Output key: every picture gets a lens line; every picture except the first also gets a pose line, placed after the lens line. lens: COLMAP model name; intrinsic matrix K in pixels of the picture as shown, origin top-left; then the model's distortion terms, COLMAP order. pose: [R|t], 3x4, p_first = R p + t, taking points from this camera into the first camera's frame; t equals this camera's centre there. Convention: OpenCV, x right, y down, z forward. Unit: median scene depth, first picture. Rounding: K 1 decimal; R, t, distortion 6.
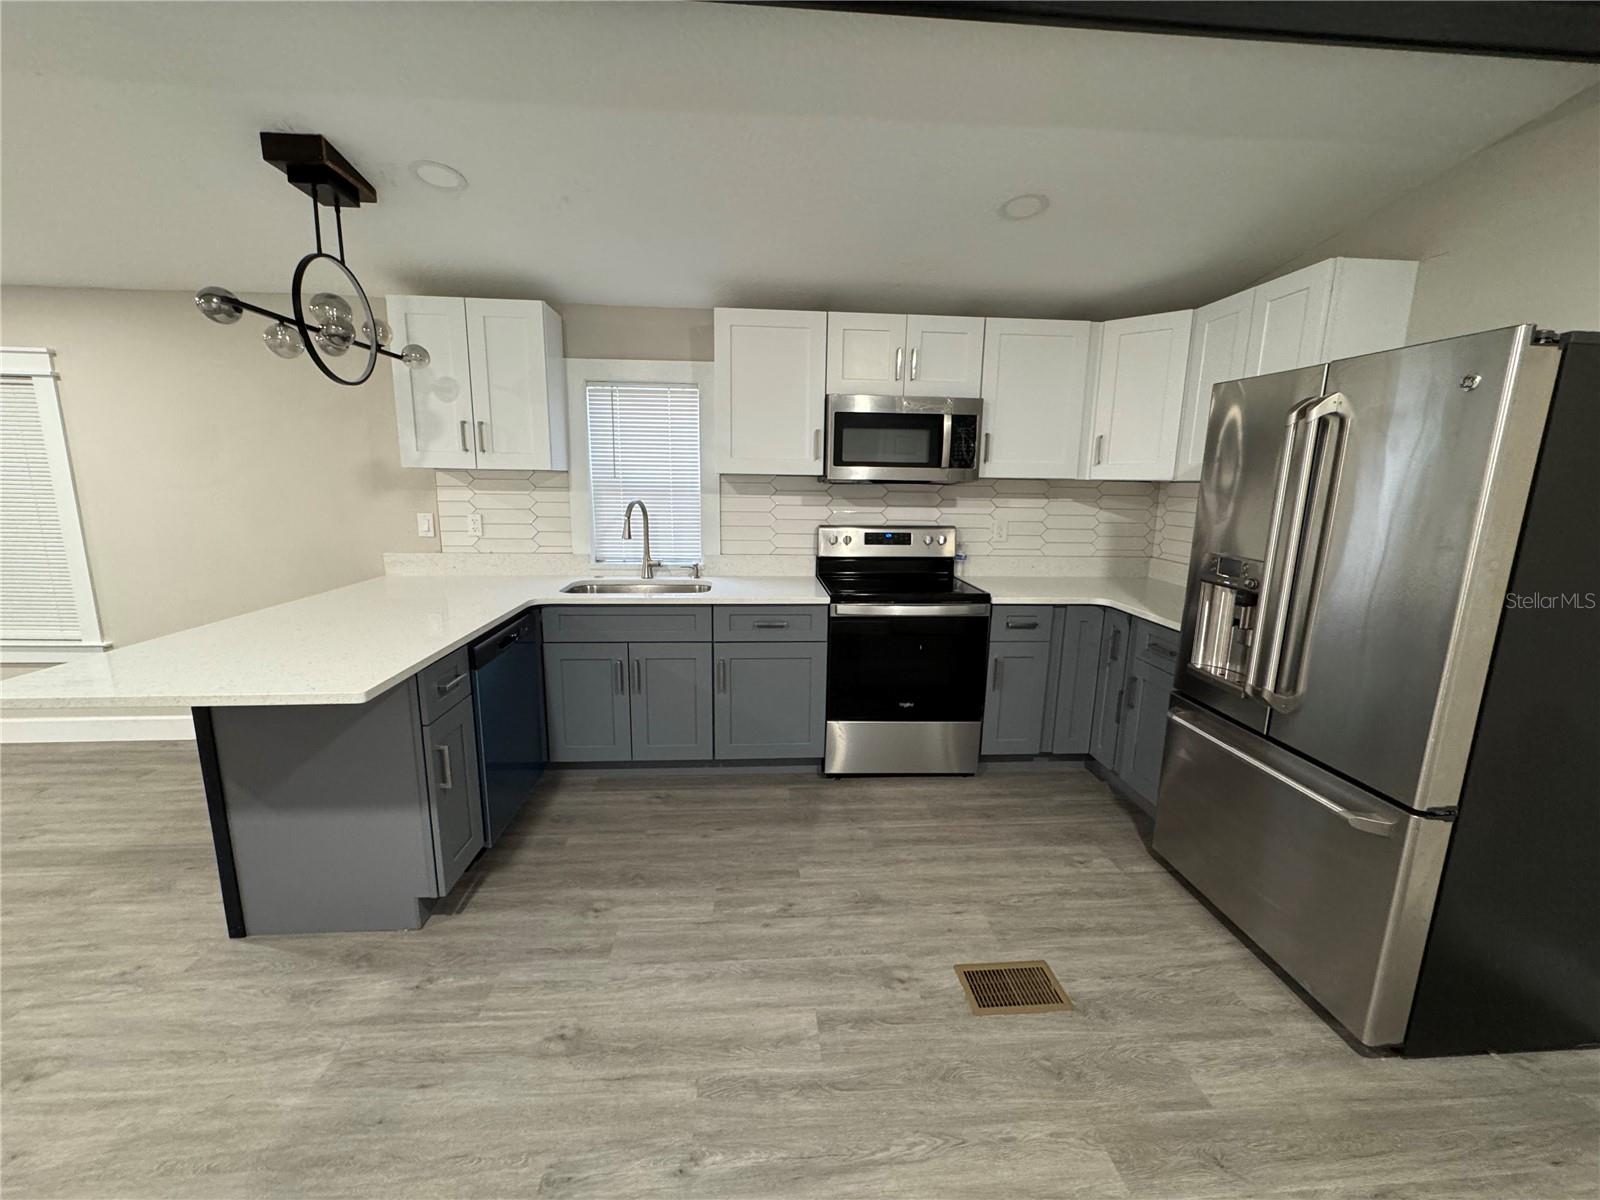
lens RADIAL K [[639.0, 0, 799.5], [0, 639.0, 599.9], [0, 0, 1]] dist [-0.004184, 0.000306]
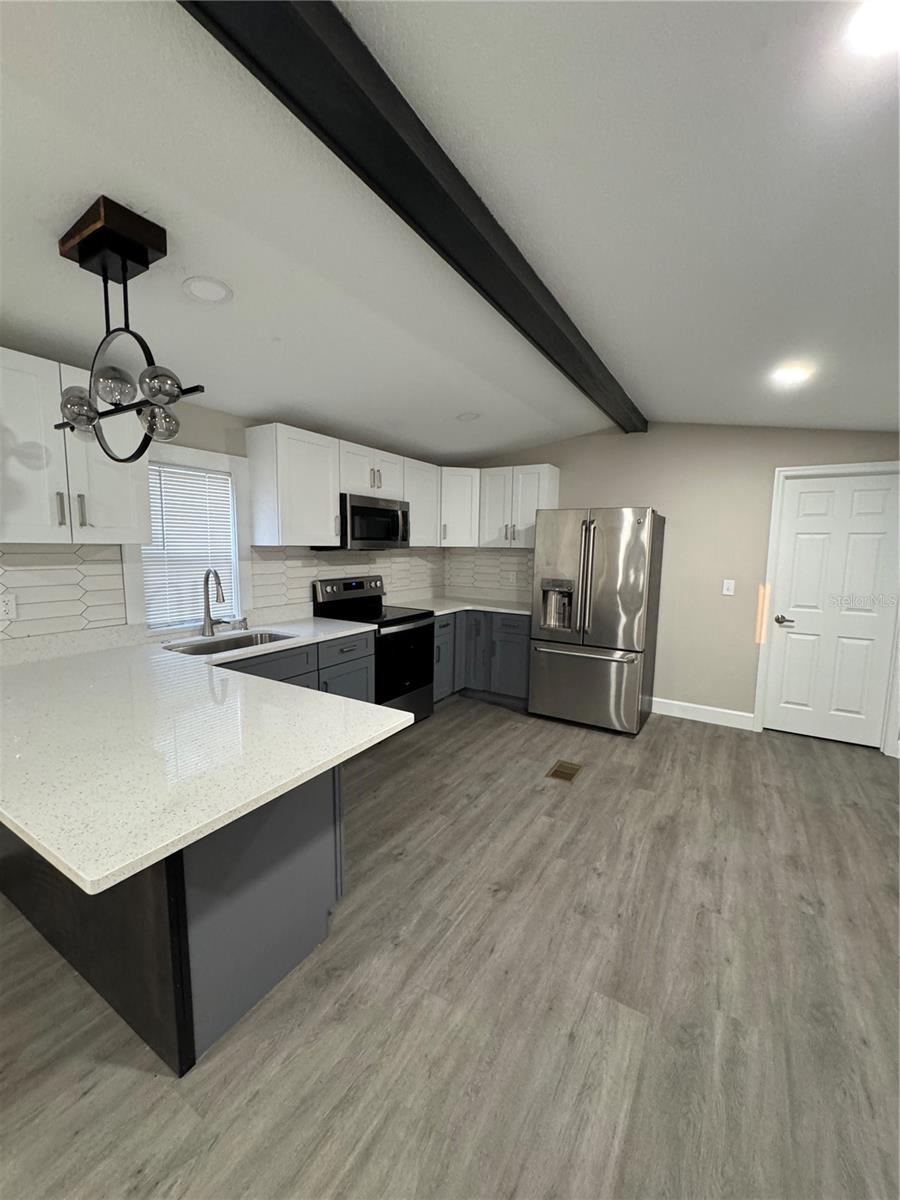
lens RADIAL K [[479.3, 0, 453.6], [0, 479.3, 601.0], [0, 0, 1]] dist [-0.004184, 0.000306]
pose [[0.578951, -0.102618, 0.808879, -0.903741], [0.146922, 0.988940, 0.020303, -0.066060], [-0.802016, 0.107088, 0.587625, 0.184150]]
